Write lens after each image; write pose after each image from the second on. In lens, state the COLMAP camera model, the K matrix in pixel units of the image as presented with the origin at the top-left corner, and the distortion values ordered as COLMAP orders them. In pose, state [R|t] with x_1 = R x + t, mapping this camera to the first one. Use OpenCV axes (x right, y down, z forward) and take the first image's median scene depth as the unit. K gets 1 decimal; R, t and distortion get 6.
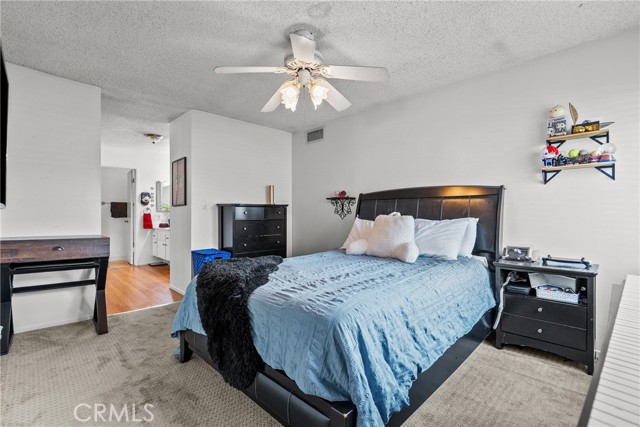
lens RADIAL K [[295.2, 0, 316.3], [0, 295.2, 216.0], [0, 0, 1]] dist [-0.005995, 0.002484]
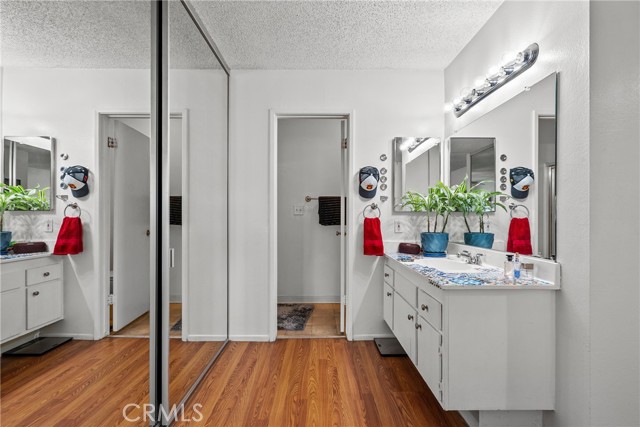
lens RADIAL K [[295.2, 0, 317.5], [0, 295.2, 215.0], [0, 0, 1]] dist [-0.005995, 0.002484]
pose [[0.737445, -0.000454, -0.675407, -0.346996], [-0.004975, 0.999969, -0.006104, -0.010044], [0.675389, 0.007861, 0.737420, 0.635125]]
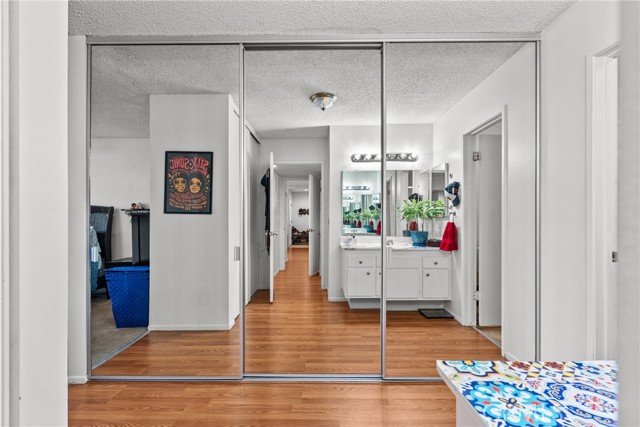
lens RADIAL K [[295.2, 0, 320.3], [0, 295.2, 217.6], [0, 0, 1]] dist [-0.005995, 0.002484]
pose [[-0.684646, -0.007350, -0.728839, -0.301866], [0.000241, 0.999947, -0.010310, -0.012168], [0.728876, -0.007235, -0.684608, 1.278665]]
